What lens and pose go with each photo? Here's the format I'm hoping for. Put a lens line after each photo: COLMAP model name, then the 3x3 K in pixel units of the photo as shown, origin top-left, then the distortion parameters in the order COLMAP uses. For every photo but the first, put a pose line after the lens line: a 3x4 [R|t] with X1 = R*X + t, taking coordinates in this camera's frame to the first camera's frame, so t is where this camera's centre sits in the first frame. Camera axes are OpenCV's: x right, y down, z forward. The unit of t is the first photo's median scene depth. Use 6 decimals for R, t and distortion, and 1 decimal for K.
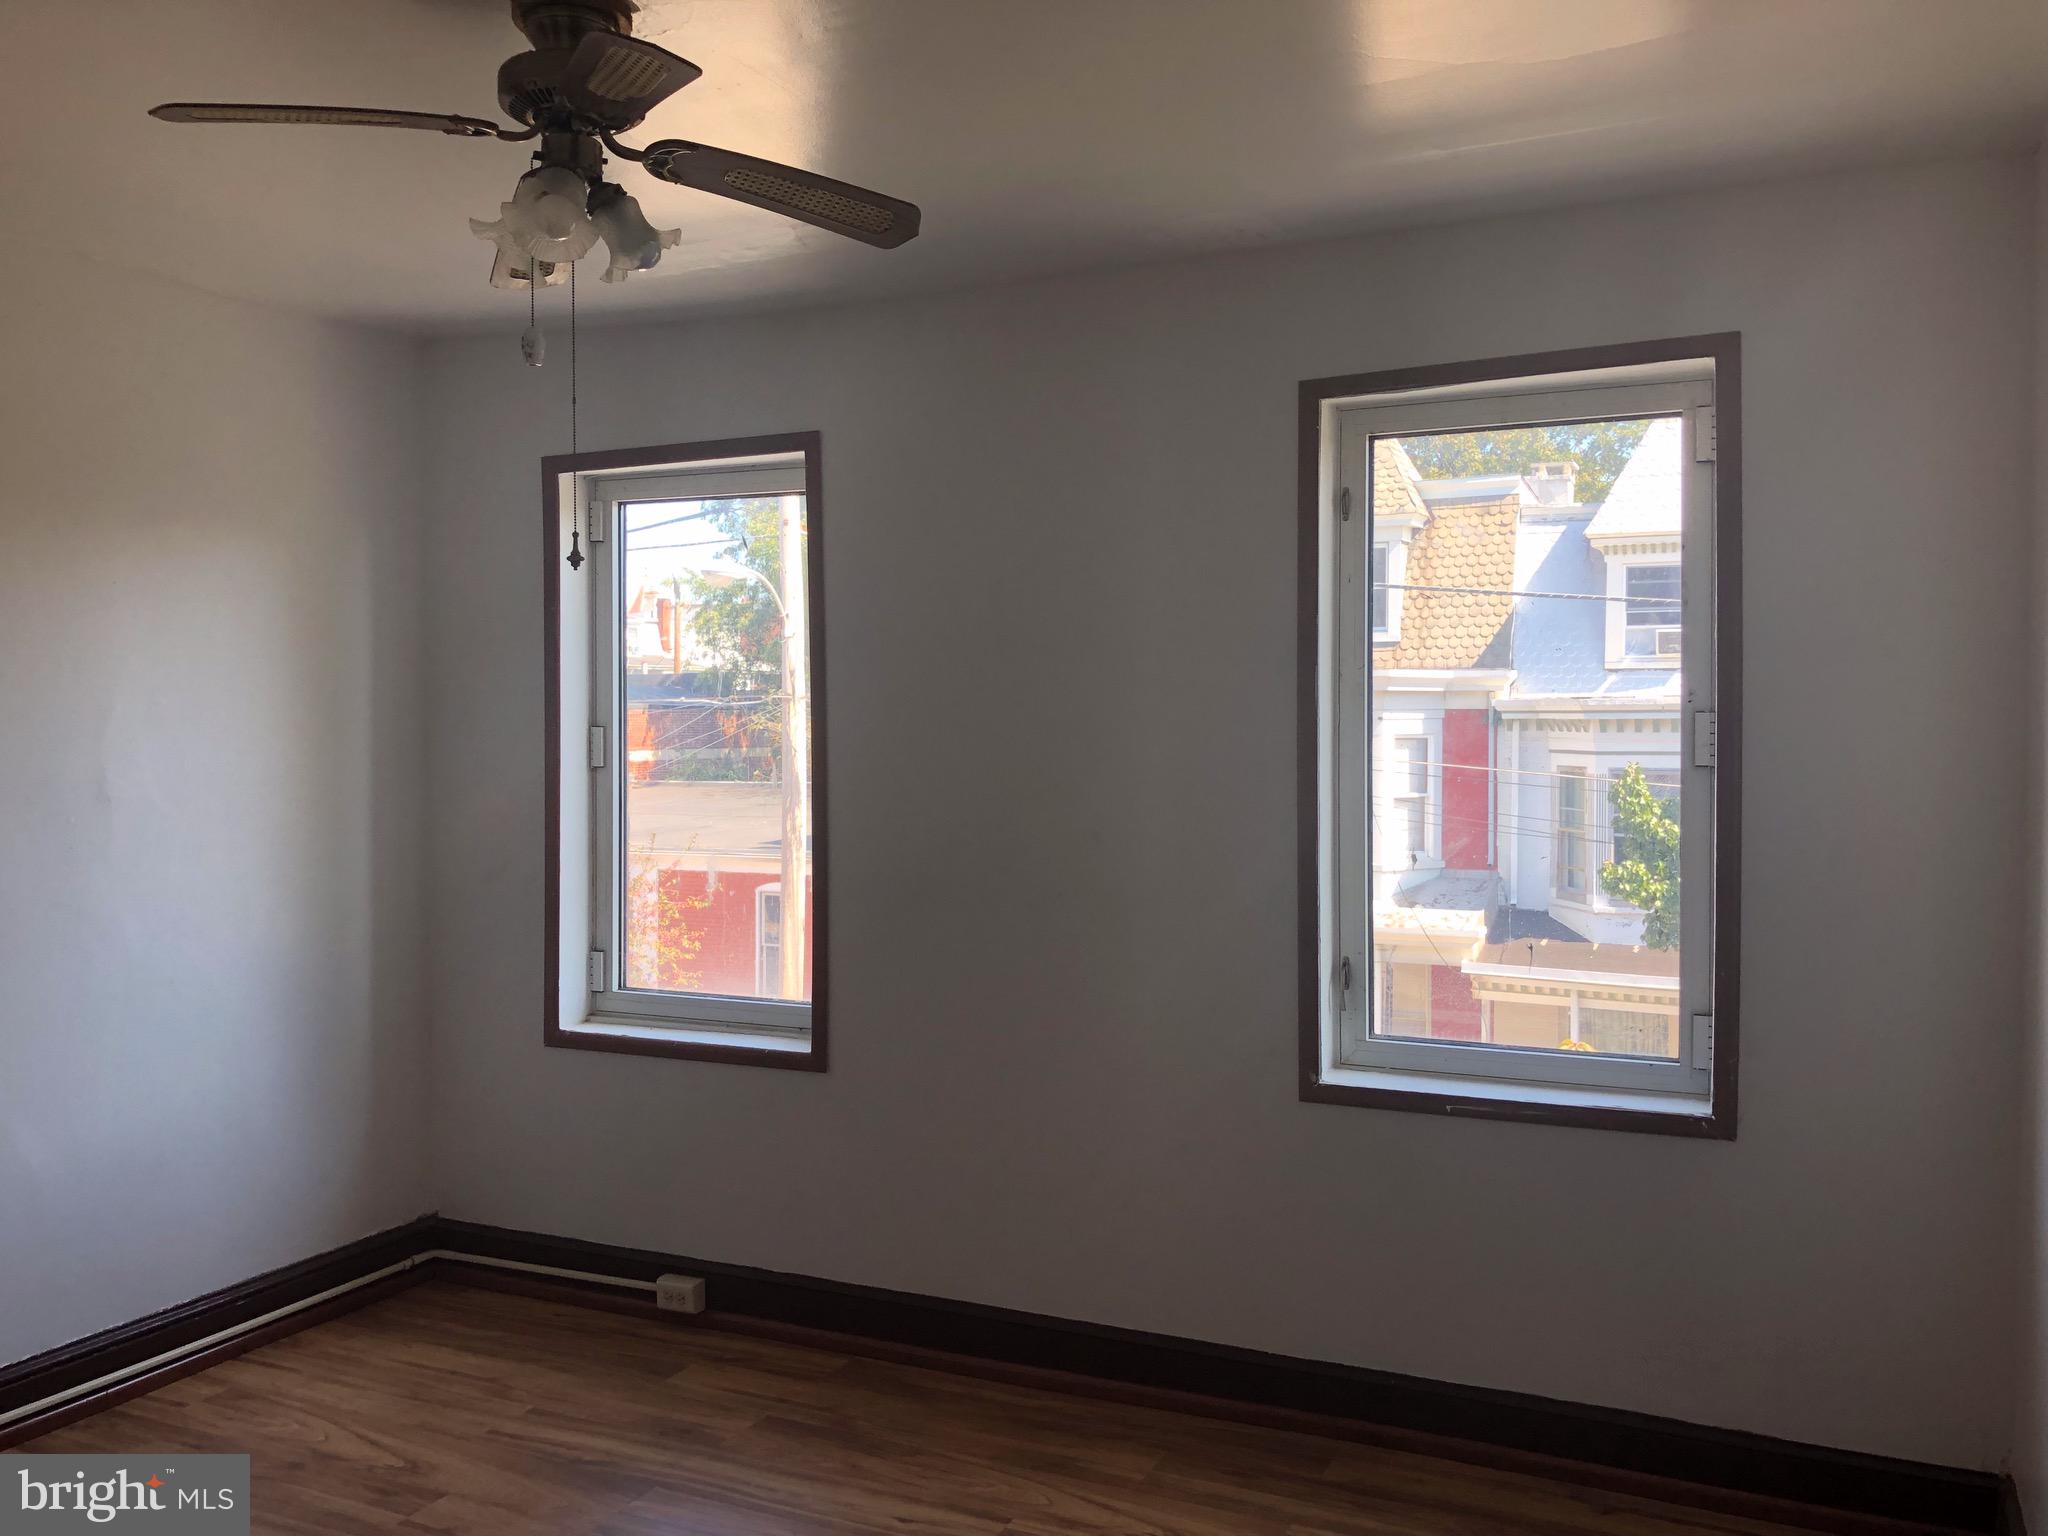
lens RADIAL K [[1666.1, 0, 1024.0], [0, 1666.1, 768.0], [0, 0, 1]] dist [0.049289, -0.081931]
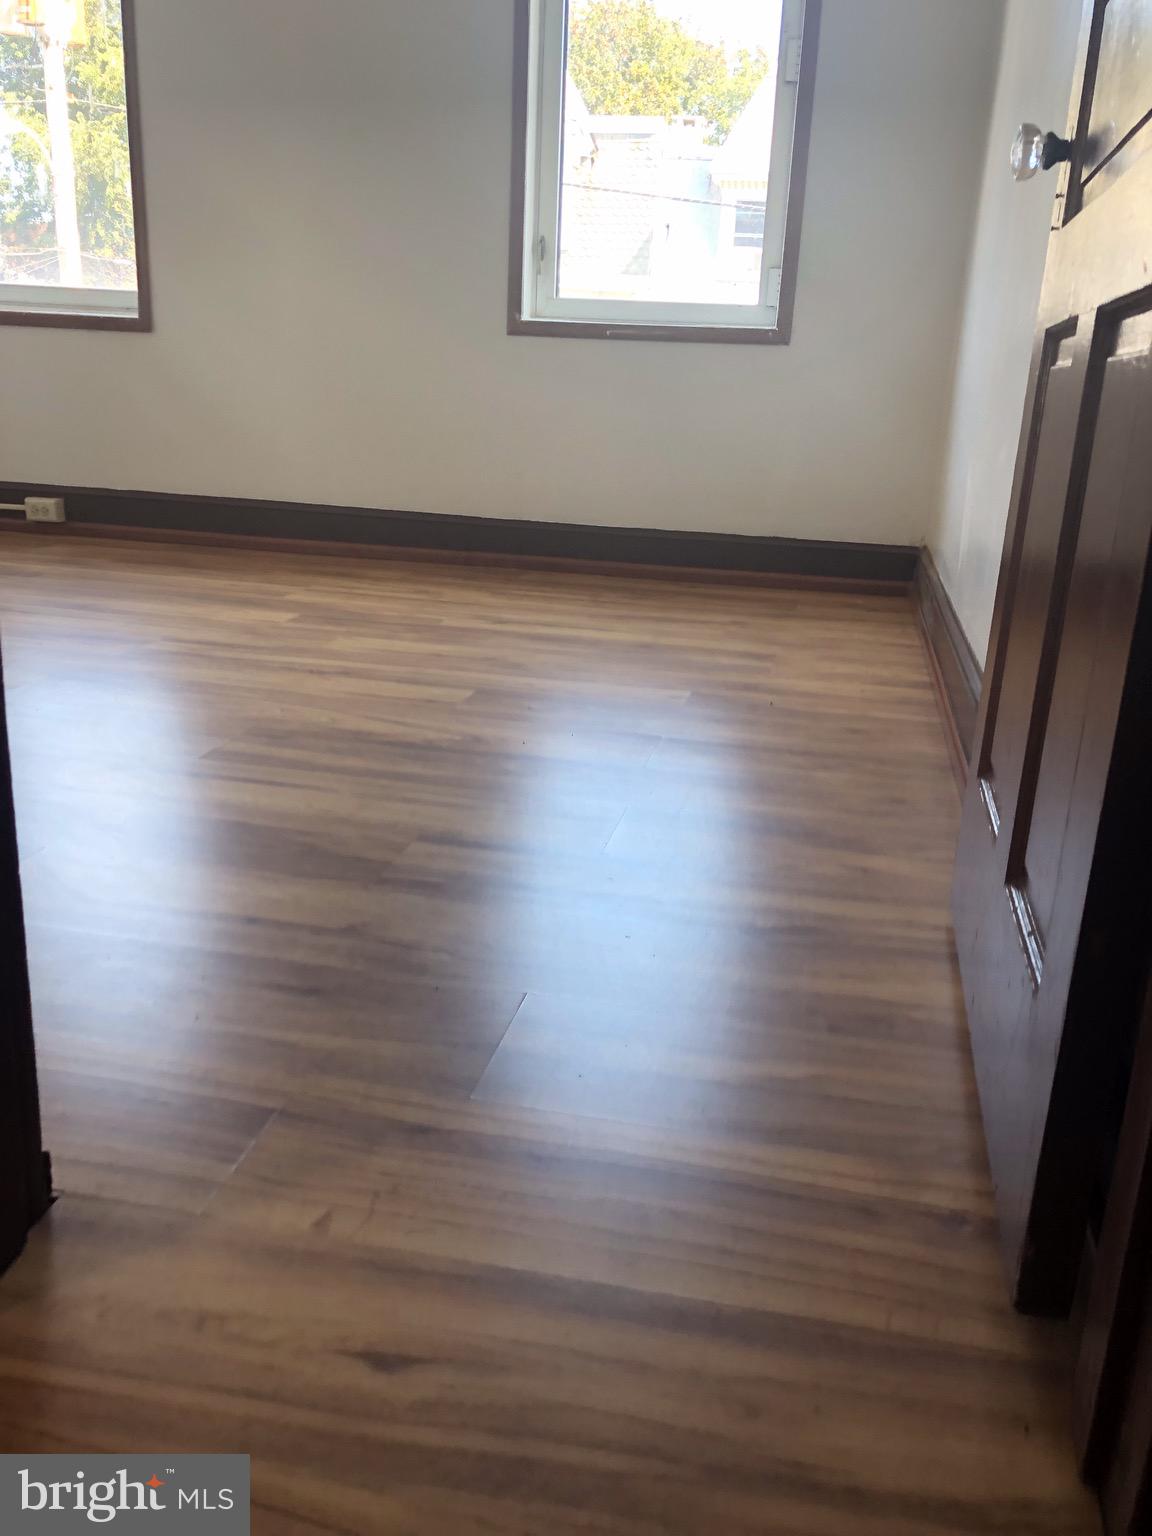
lens RADIAL K [[1249.6, 0, 576.0], [0, 1249.6, 768.0], [0, 0, 1]] dist [0.049289, -0.081931]
pose [[0.971608, -0.022053, 0.235567, -0.038226], [-0.045999, 0.959040, 0.279511, 0.245364], [-0.232082, -0.282411, 0.930796, -0.116884]]
